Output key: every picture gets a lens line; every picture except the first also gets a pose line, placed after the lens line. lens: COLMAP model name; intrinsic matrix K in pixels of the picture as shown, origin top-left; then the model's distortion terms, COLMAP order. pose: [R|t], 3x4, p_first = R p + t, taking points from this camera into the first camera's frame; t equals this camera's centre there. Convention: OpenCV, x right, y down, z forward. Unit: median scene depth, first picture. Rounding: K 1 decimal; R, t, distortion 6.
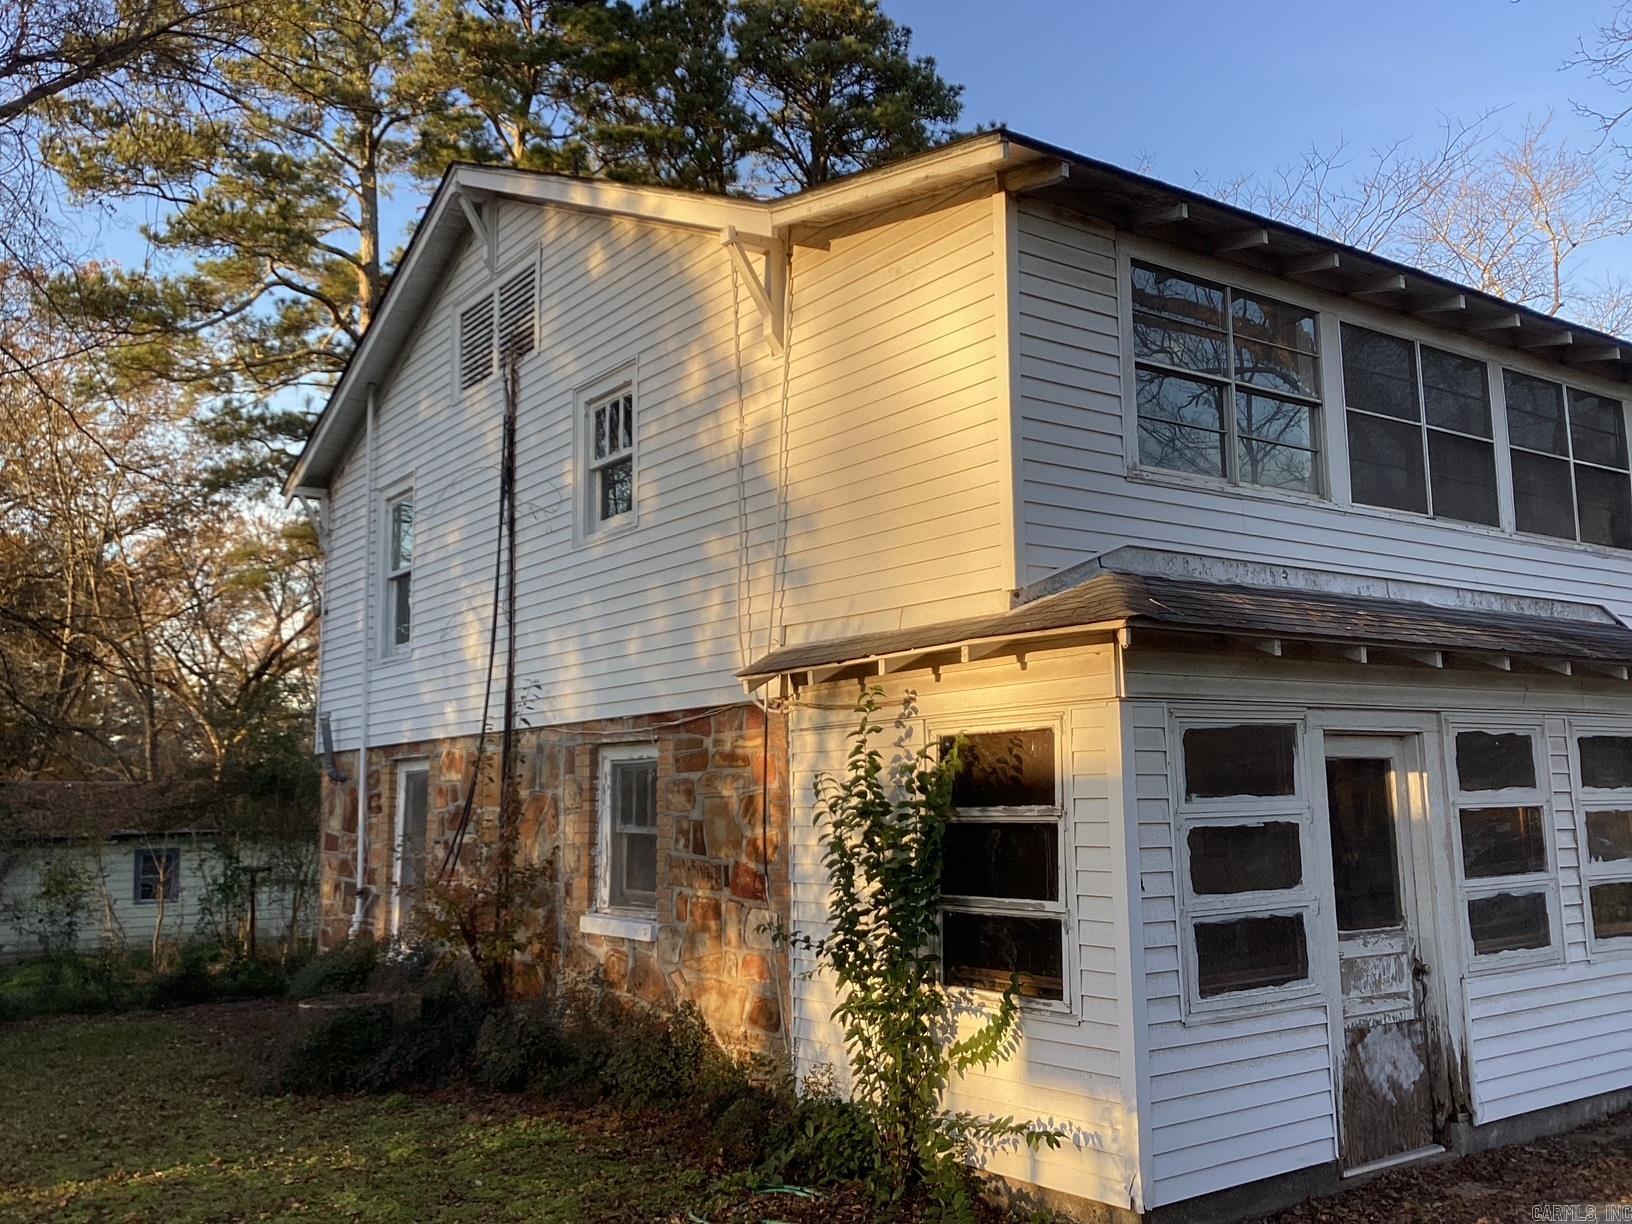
lens RADIAL K [[1456.0, 0, 816.0], [0, 1456.0, 612.0], [0, 0, 1]] dist [0.112759, -0.214128]
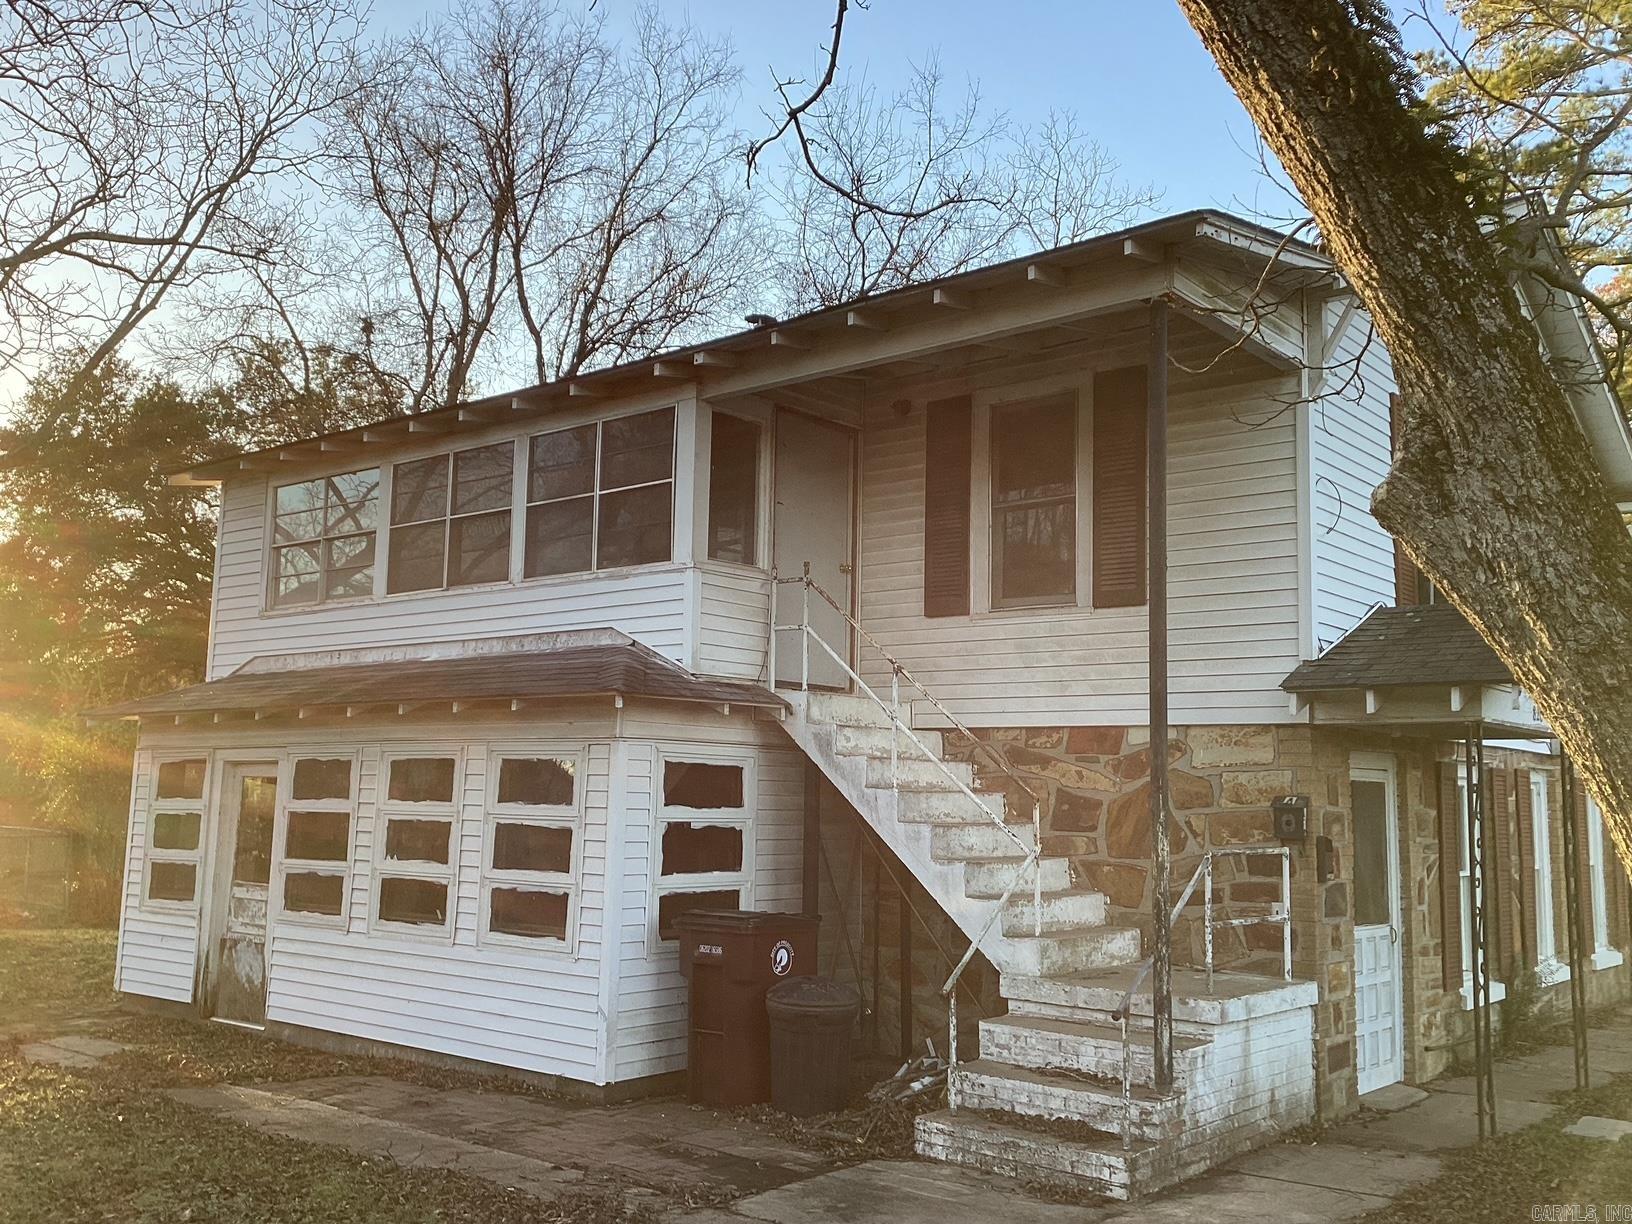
lens RADIAL K [[1456.0, 0, 816.0], [0, 1456.0, 612.0], [0, 0, 1]] dist [0.112759, -0.214128]
pose [[0.257120, -0.101872, -0.960995, 2.084018], [0.101037, 0.991812, -0.078106, 0.106685], [0.961083, -0.077013, 0.265307, 1.164288]]
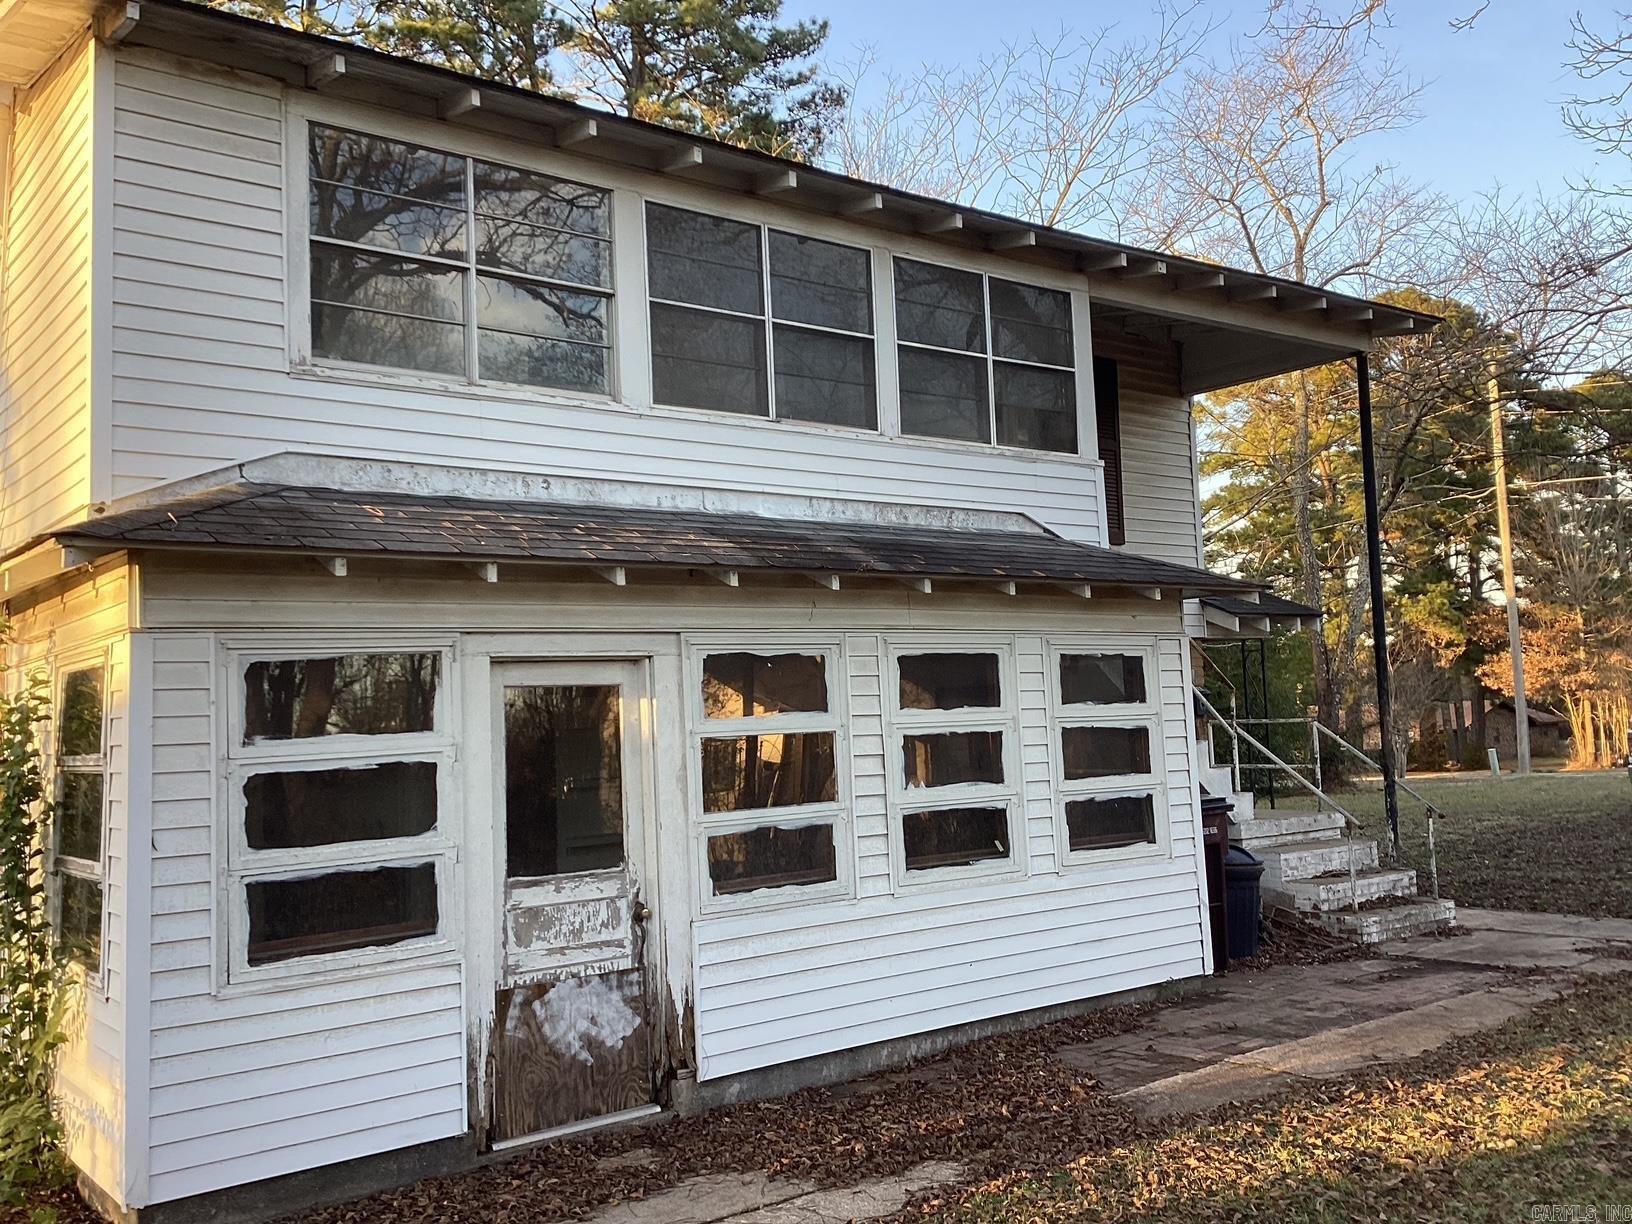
lens RADIAL K [[1456.0, 0, 816.0], [0, 1456.0, 612.0], [0, 0, 1]] dist [0.112759, -0.214128]
pose [[0.998910, -0.019355, 0.042472, 0.482728], [0.017000, 0.998335, 0.055121, 0.006813], [-0.043468, -0.054339, 0.997576, 0.099885]]
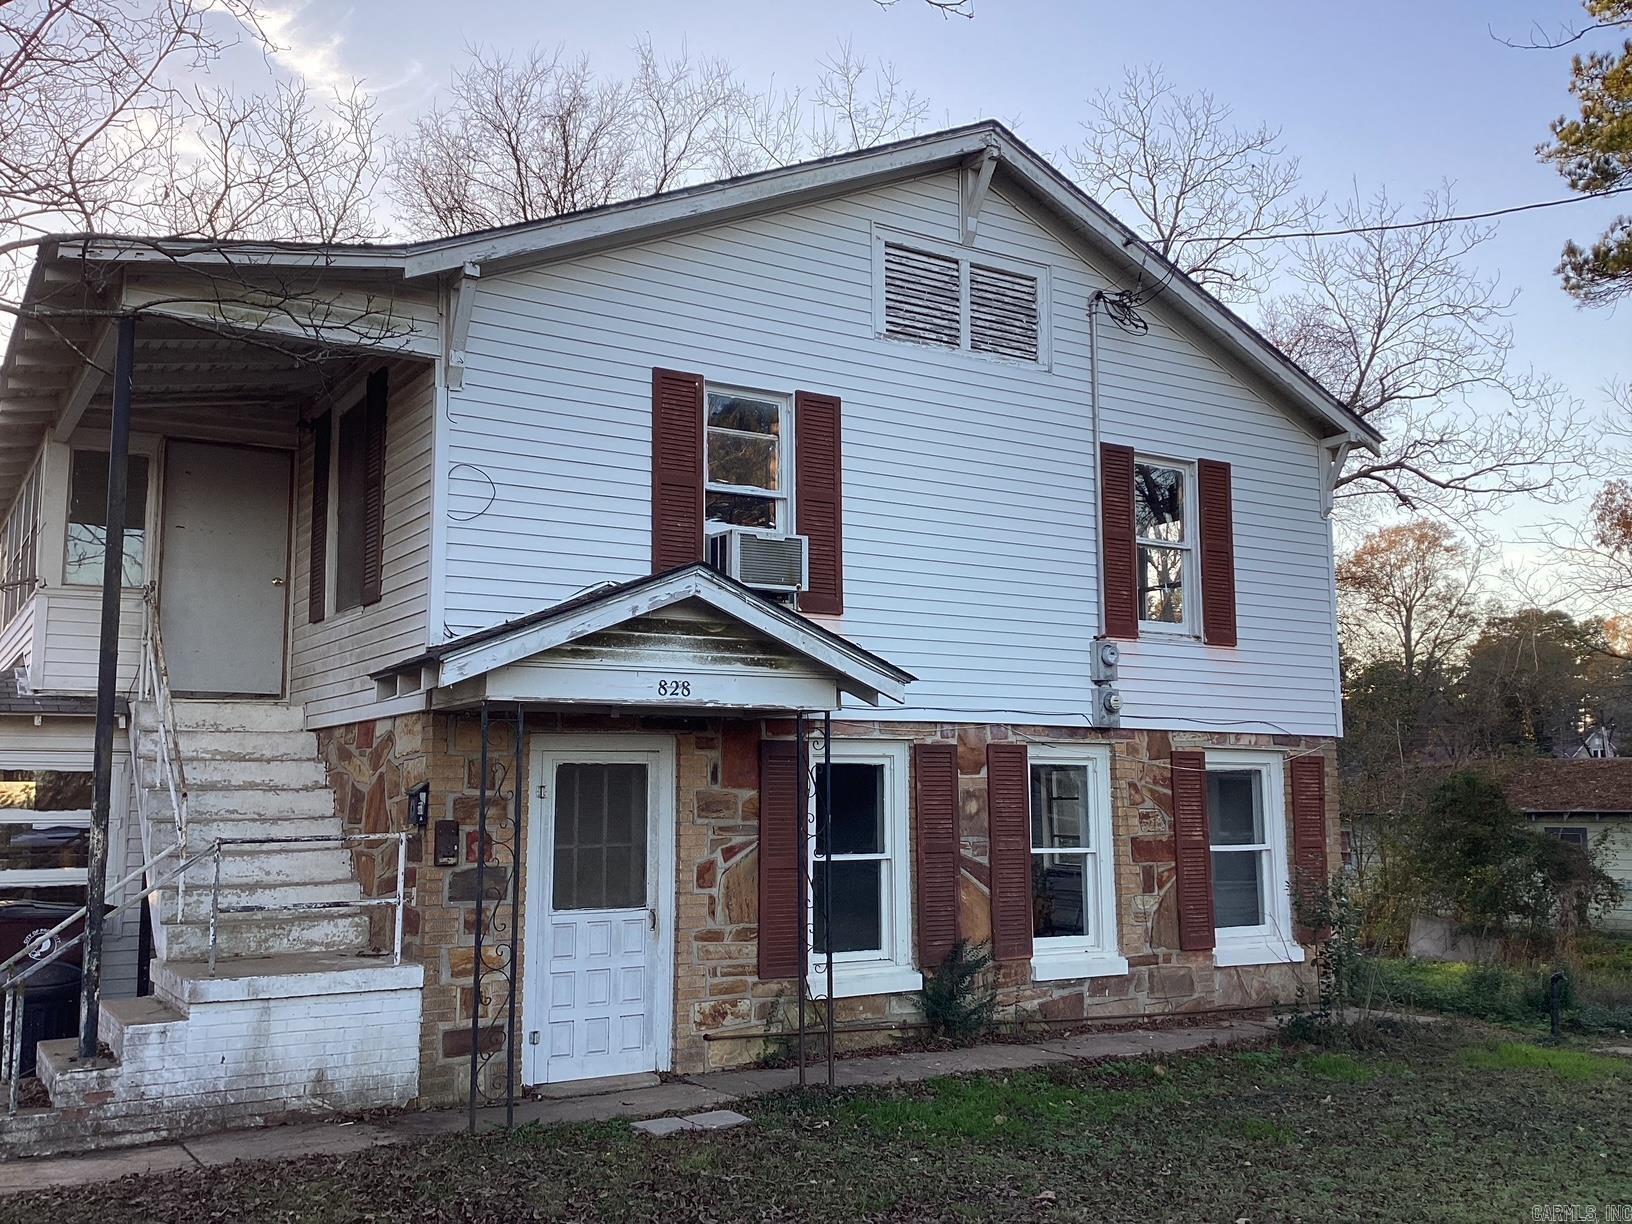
lens RADIAL K [[1456.0, 0, 816.0], [0, 1456.0, 612.0], [0, 0, 1]] dist [0.112759, -0.214128]
pose [[-0.060690, -0.109615, -0.992120, 2.211064], [0.133888, 0.984075, -0.116916, 0.242832], [0.989136, -0.139929, -0.045047, 2.205292]]
